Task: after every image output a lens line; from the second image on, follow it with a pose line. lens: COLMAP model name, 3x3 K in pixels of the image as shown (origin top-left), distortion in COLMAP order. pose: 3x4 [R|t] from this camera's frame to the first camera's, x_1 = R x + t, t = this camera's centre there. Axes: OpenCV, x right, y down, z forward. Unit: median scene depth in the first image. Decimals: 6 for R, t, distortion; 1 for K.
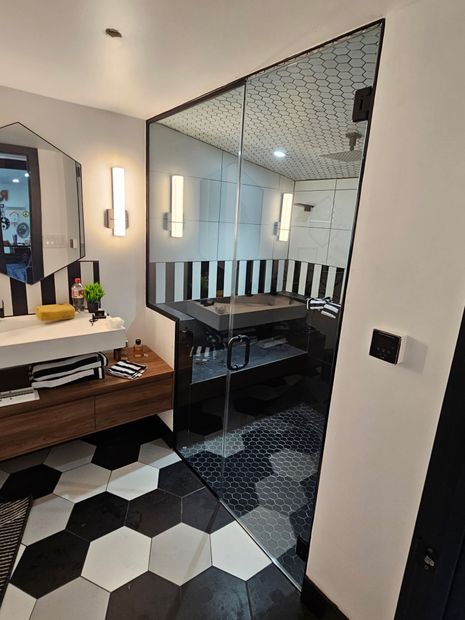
lens RADIAL K [[354.6, 0, 231.9], [0, 354.6, 307.9], [0, 0, 1]] dist [-0.000413, 0.001096]
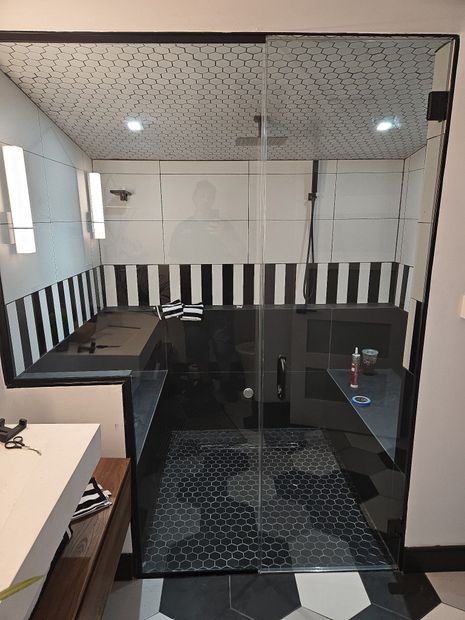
lens RADIAL K [[416.2, 0, 233.2], [0, 416.2, 315.0], [0, 0, 1]] dist [0.043483, -0.003617]
pose [[0.564685, -0.245750, 0.787869, -0.482625], [0.230359, 0.963630, 0.135469, -0.107253], [-0.792506, 0.104995, 0.600758, 0.306172]]
